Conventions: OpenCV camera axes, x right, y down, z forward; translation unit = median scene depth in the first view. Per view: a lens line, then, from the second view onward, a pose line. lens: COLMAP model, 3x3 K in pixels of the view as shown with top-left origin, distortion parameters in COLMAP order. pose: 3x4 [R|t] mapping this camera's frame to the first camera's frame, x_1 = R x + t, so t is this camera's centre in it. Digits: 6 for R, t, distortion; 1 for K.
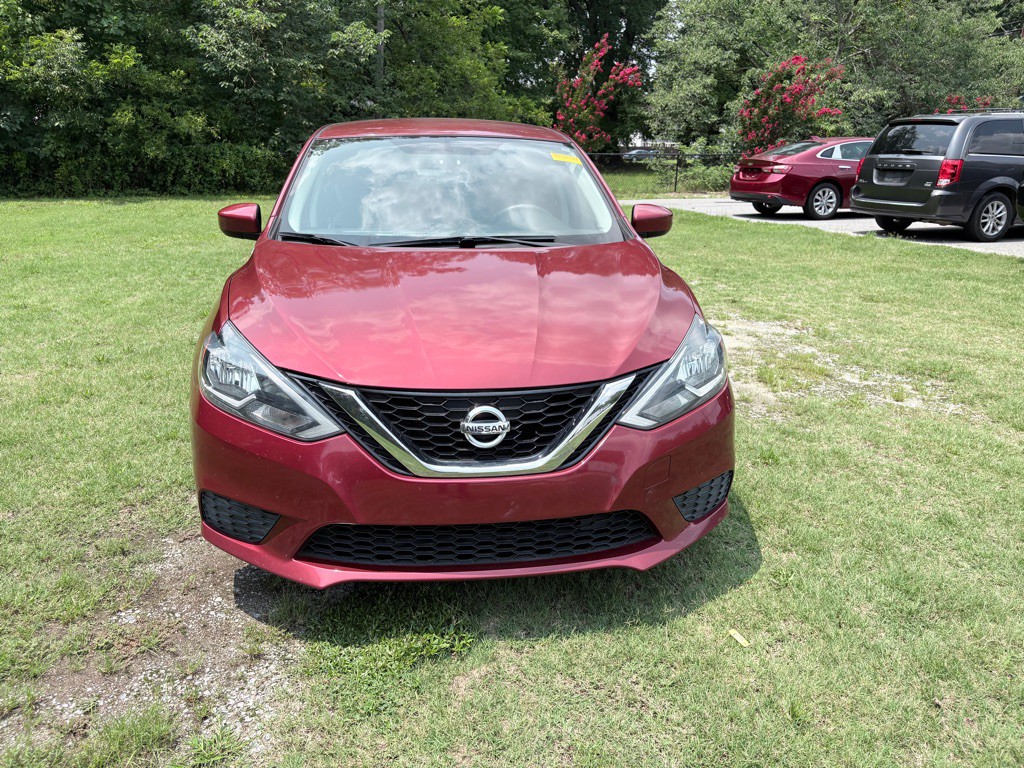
lens RADIAL K [[789.1, 0, 513.4], [0, 789.1, 383.6], [0, 0, 1]] dist [0.048208, -0.050798]
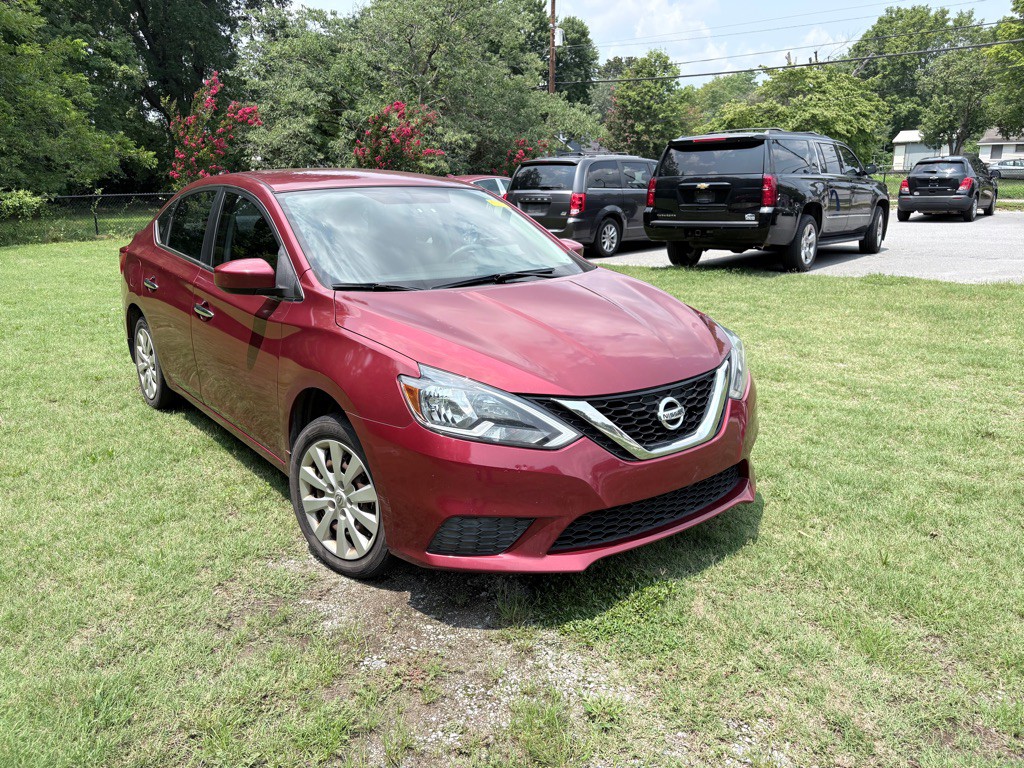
lens RADIAL K [[789.1, 0, 517.1], [0, 789.1, 380.6], [0, 0, 1]] dist [0.048208, -0.050798]
pose [[0.858529, -0.142030, 0.492702, -0.802989], [0.163734, 0.986504, -0.000928, -0.034404], [-0.485921, 0.081469, 0.870198, -0.004238]]
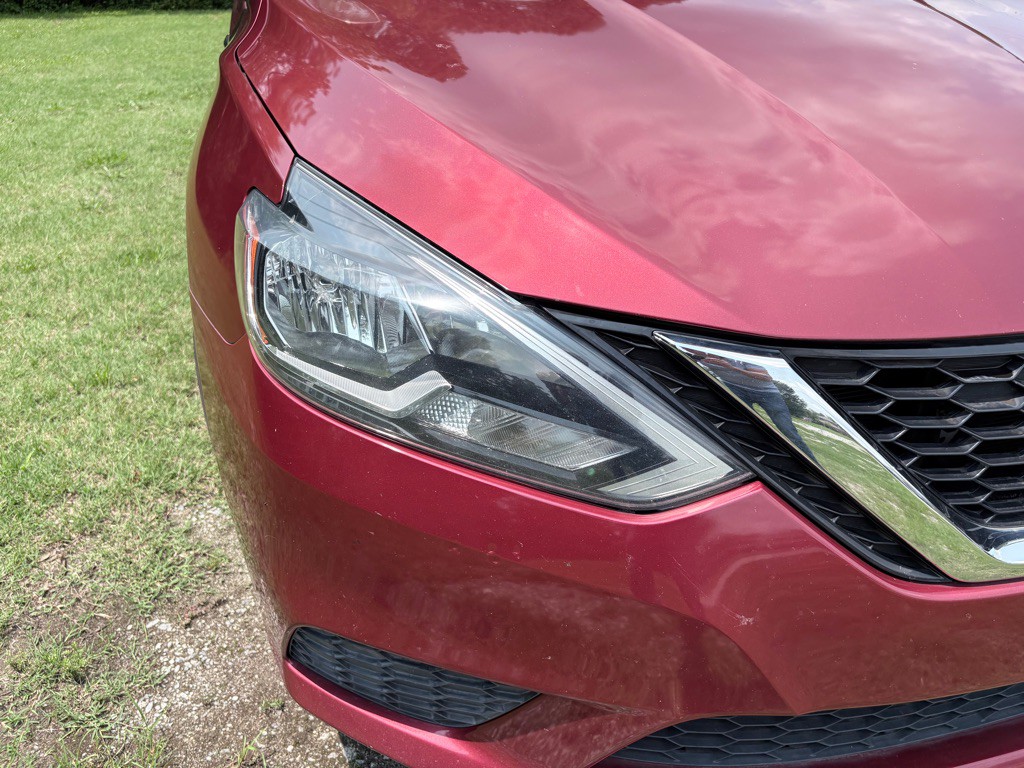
lens RADIAL K [[789.1, 0, 515.5], [0, 789.1, 378.2], [0, 0, 1]] dist [0.048208, -0.050798]
pose [[0.989400, -0.078283, 0.122312, -0.321867], [0.053480, 0.979484, 0.194295, -0.048437], [-0.135012, -0.185694, 0.973288, 0.628636]]
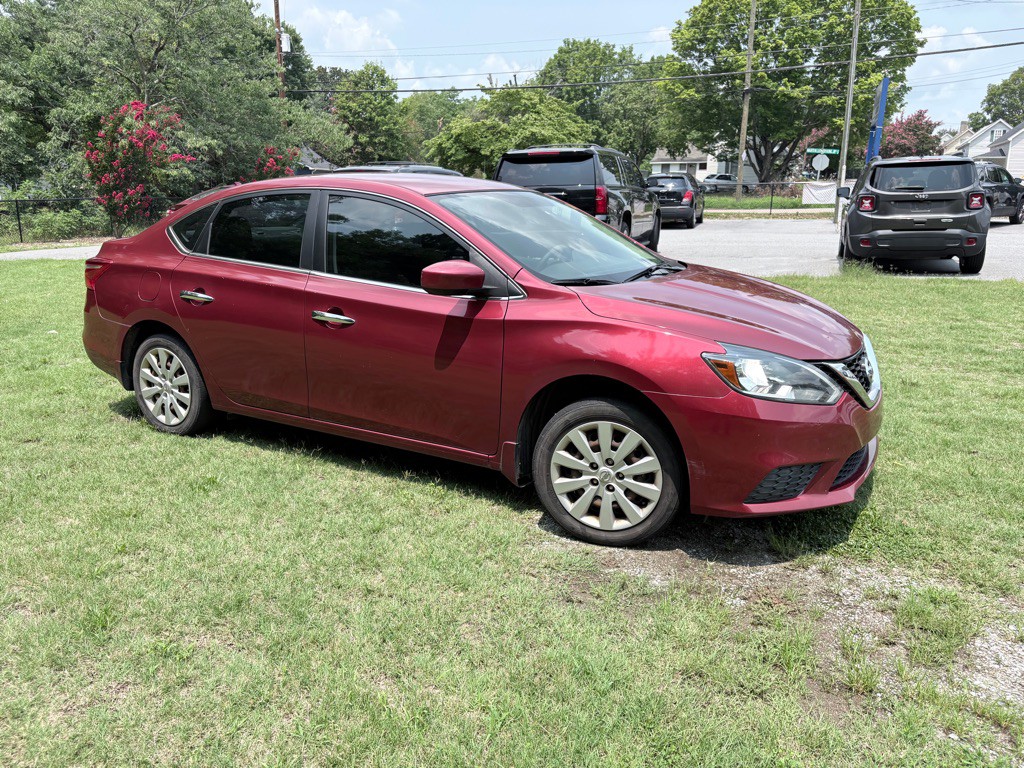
lens RADIAL K [[789.1, 0, 508.8], [0, 789.1, 381.8], [0, 0, 1]] dist [0.048208, -0.050798]
pose [[0.613864, -0.195980, 0.764698, -1.571247], [0.234714, 0.970197, 0.060228, -0.175685], [-0.753711, 0.142513, 0.641568, 0.472199]]
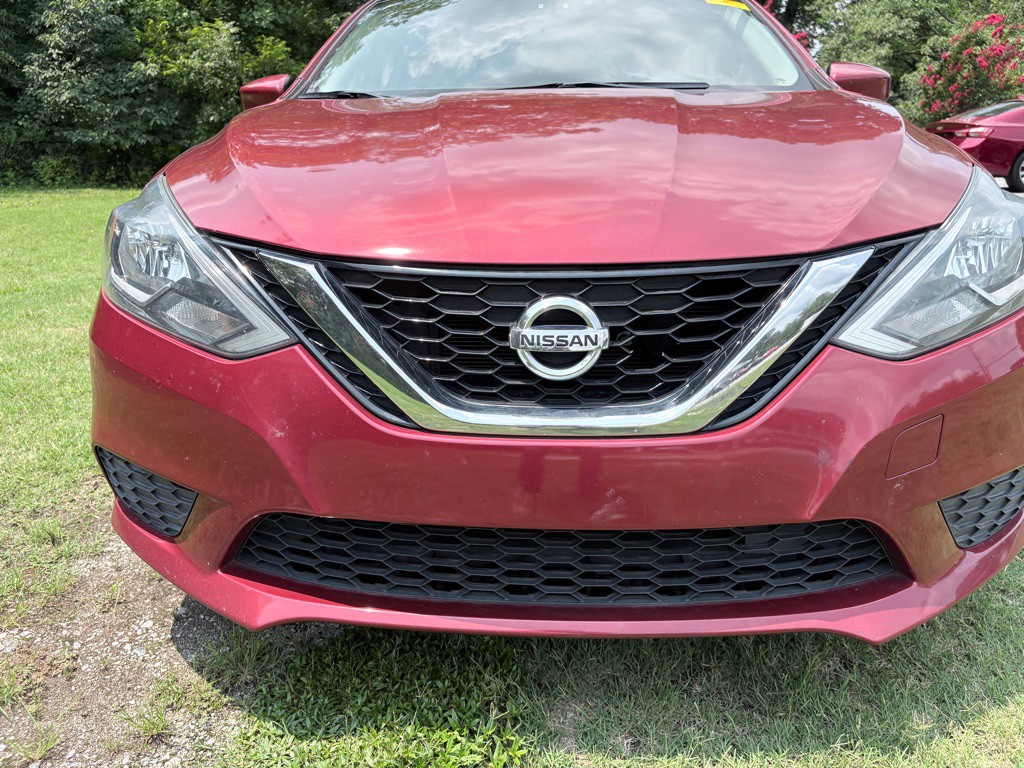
lens RADIAL K [[789.1, 0, 517.6], [0, 789.1, 389.2], [0, 0, 1]] dist [0.048208, -0.050798]
pose [[0.985469, 0.031052, -0.166992, 0.020928], [-0.030706, 0.999518, 0.004652, 0.078558], [0.167056, 0.000543, 0.985947, 0.457128]]
